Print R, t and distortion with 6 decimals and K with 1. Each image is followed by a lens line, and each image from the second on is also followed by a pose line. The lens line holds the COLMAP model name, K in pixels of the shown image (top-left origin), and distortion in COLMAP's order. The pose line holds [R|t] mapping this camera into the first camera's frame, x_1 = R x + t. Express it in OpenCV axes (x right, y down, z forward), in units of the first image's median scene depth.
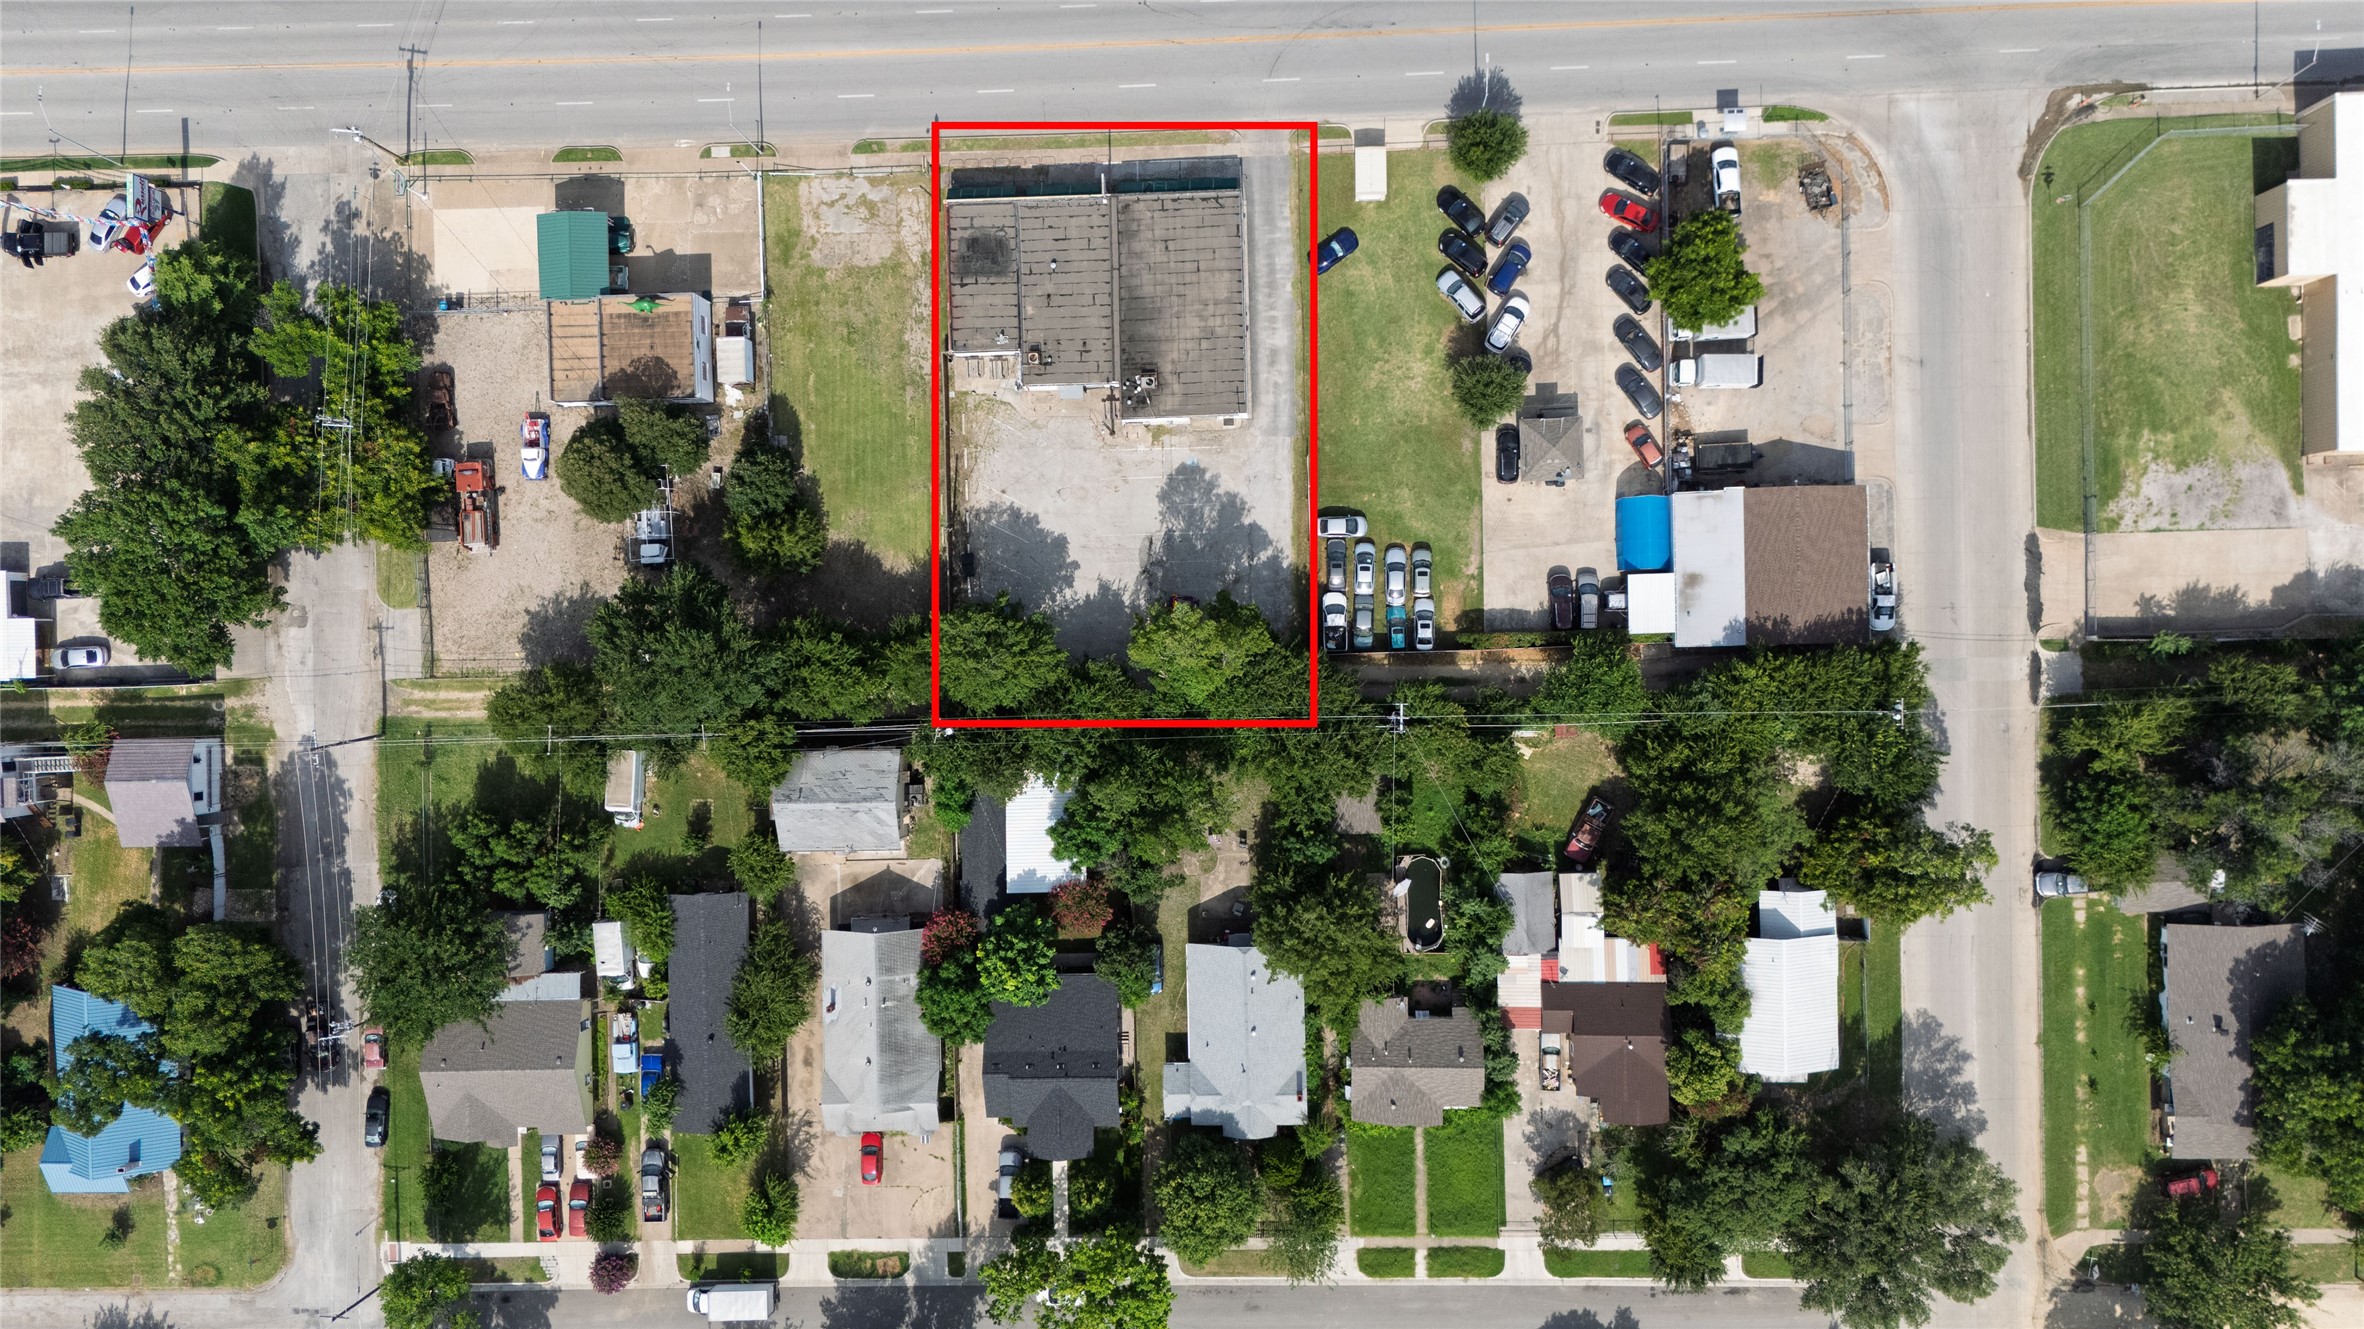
lens RADIAL K [[1741.0, 0, 1182.0], [0, 1741.0, 664.5], [0, 0, 1]] dist [0.075527, -0.080514]
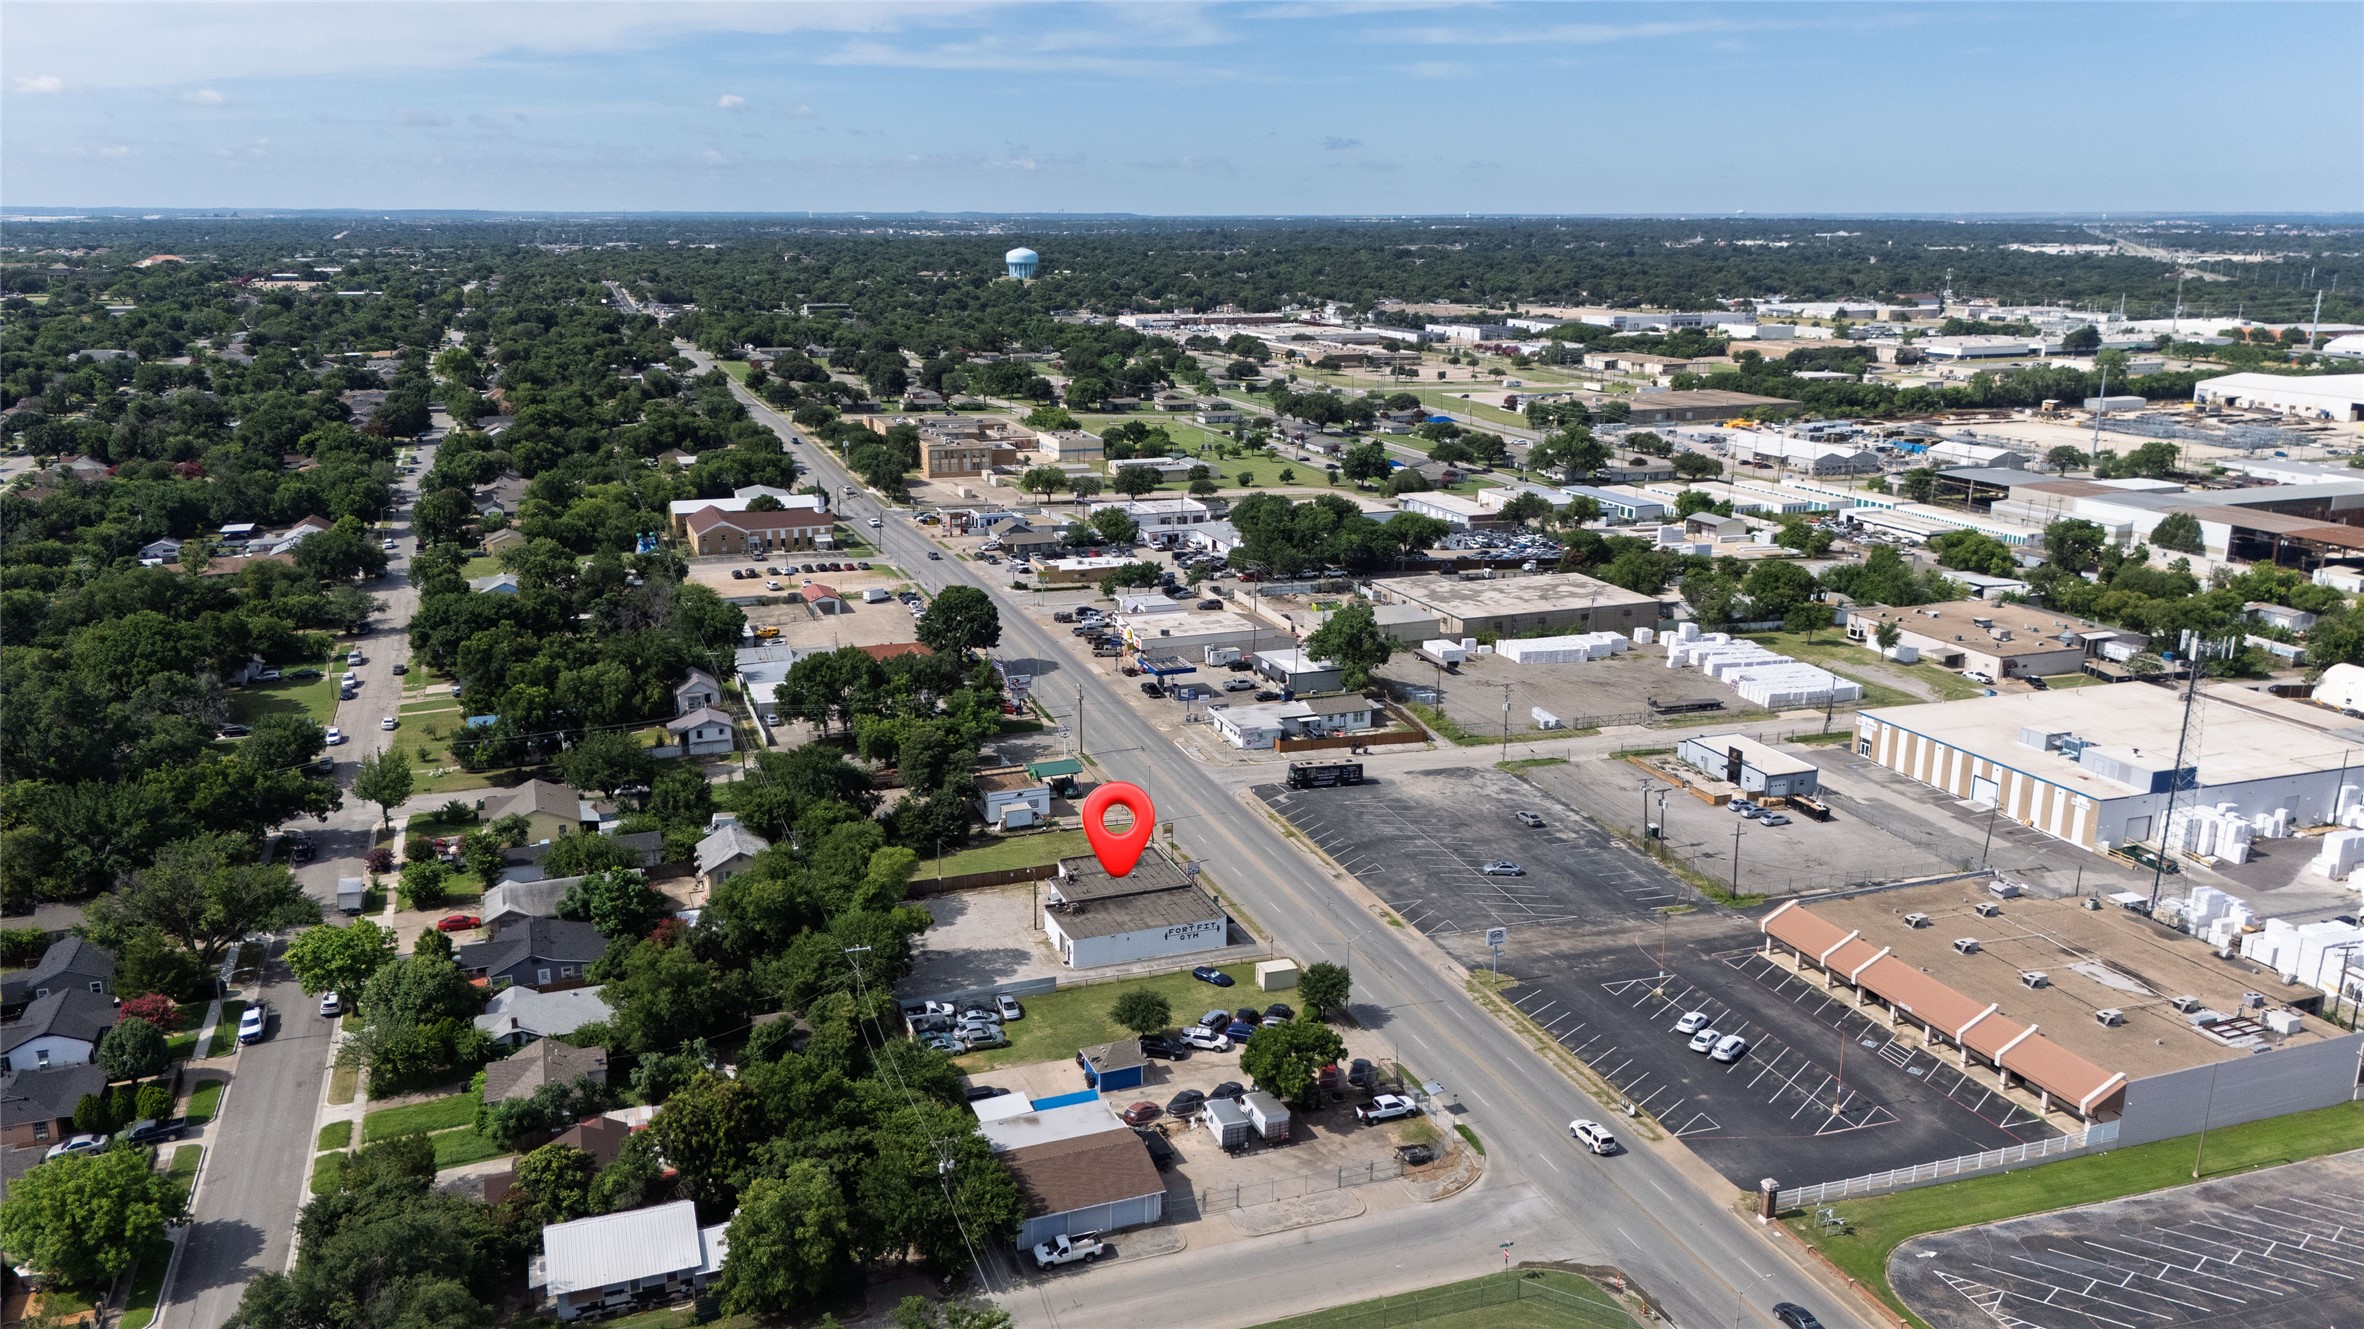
lens RADIAL K [[1741.0, 0, 1182.0], [0, 1741.0, 664.5], [0, 0, 1]] dist [0.075527, -0.080514]
pose [[0.332008, 0.291561, -0.897086, 1.169148], [-0.942820, 0.072983, -0.325214, 0.186538], [-0.029347, 0.953764, 0.299121, 0.398086]]
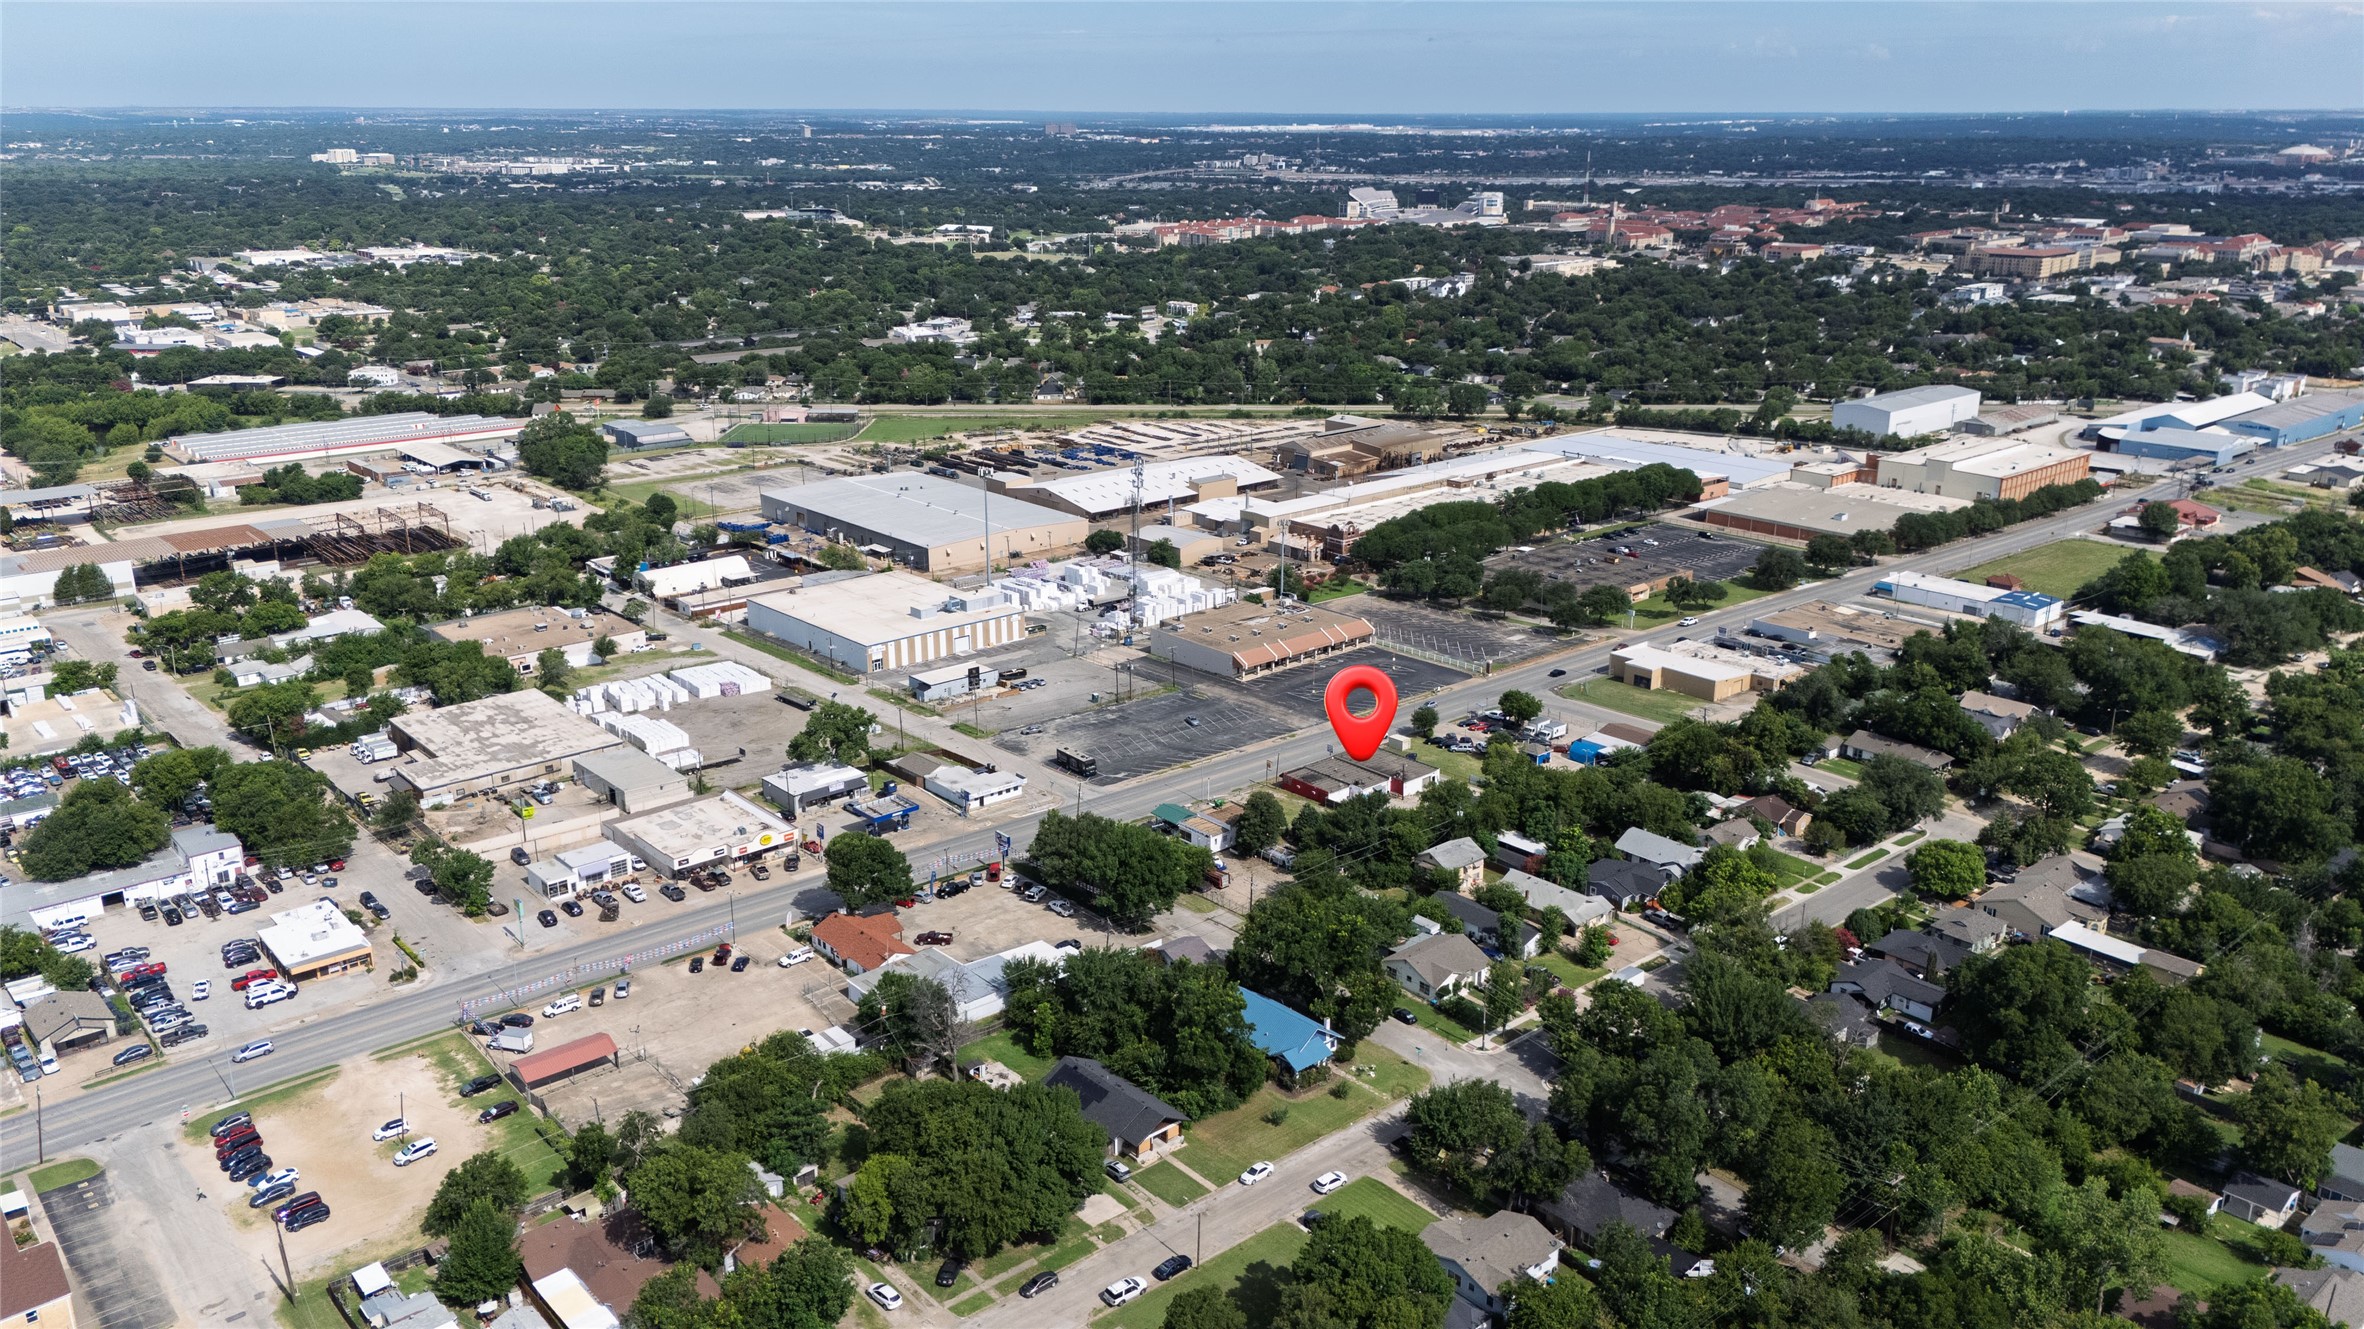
lens RADIAL K [[1741.0, 0, 1182.0], [0, 1741.0, 664.5], [0, 0, 1]] dist [0.075527, -0.080514]
pose [[0.765269, -0.140219, 0.628253, -1.657683], [0.642670, 0.221905, -0.733303, 1.300522], [-0.036589, 0.964934, 0.259932, 0.263978]]
